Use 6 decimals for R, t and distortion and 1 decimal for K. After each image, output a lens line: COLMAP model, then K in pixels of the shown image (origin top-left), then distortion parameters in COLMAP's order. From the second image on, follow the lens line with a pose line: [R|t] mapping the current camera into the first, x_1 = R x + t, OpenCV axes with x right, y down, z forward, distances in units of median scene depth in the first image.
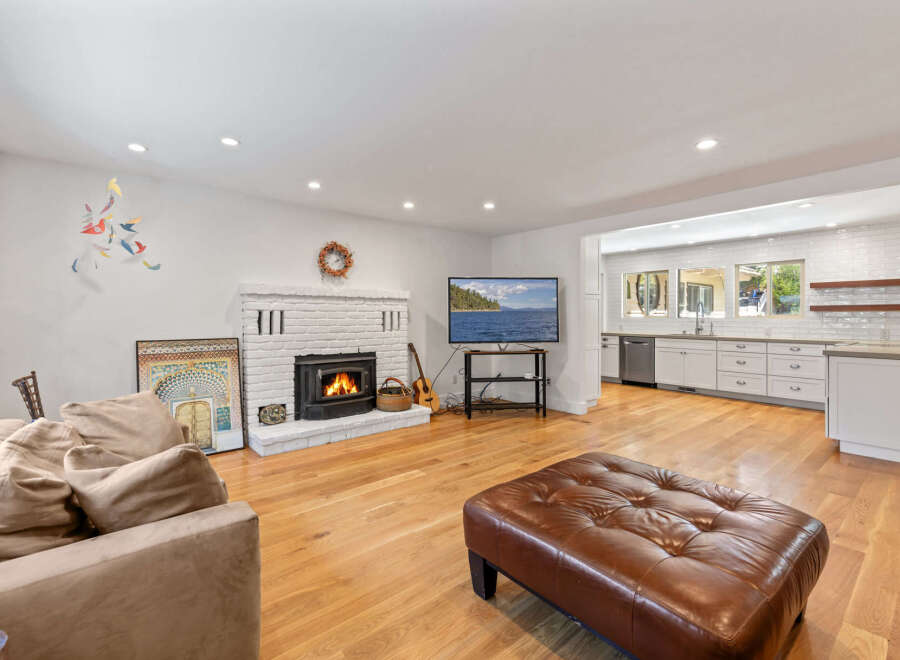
lens RADIAL K [[415.7, 0, 450.0], [0, 415.7, 330.0], [0, 0, 1]] dist [-0.000319, -0.000061]
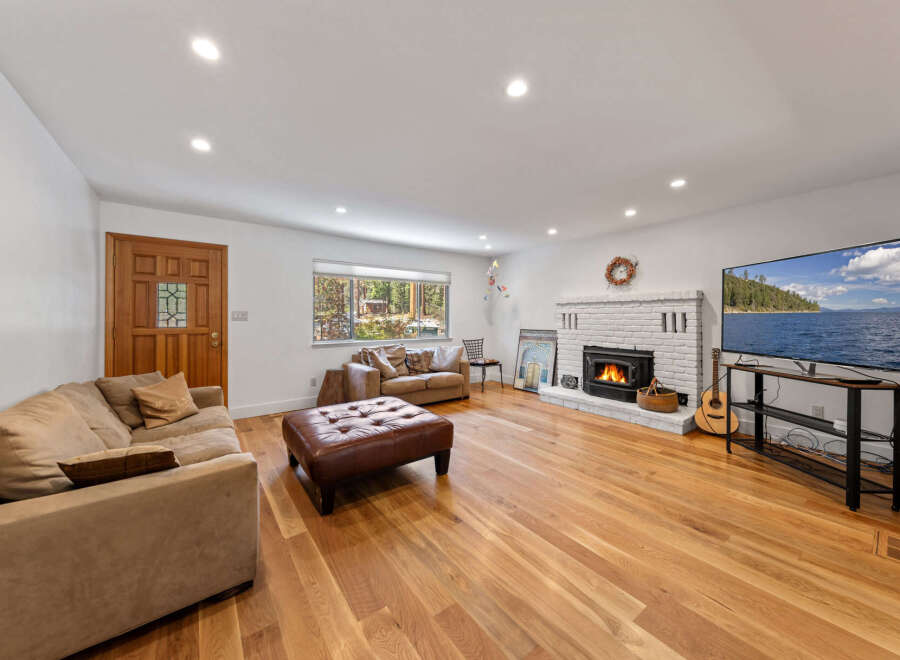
lens RADIAL K [[351.7, 0, 450.5], [0, 351.7, 323.2], [0, 0, 1]] dist [0.000348, 0.000096]
pose [[-0.073313, 0.017462, -0.997156, 0.850258], [-0.033424, 0.999242, 0.019956, -0.021961], [0.996749, 0.034792, -0.072674, 0.625757]]
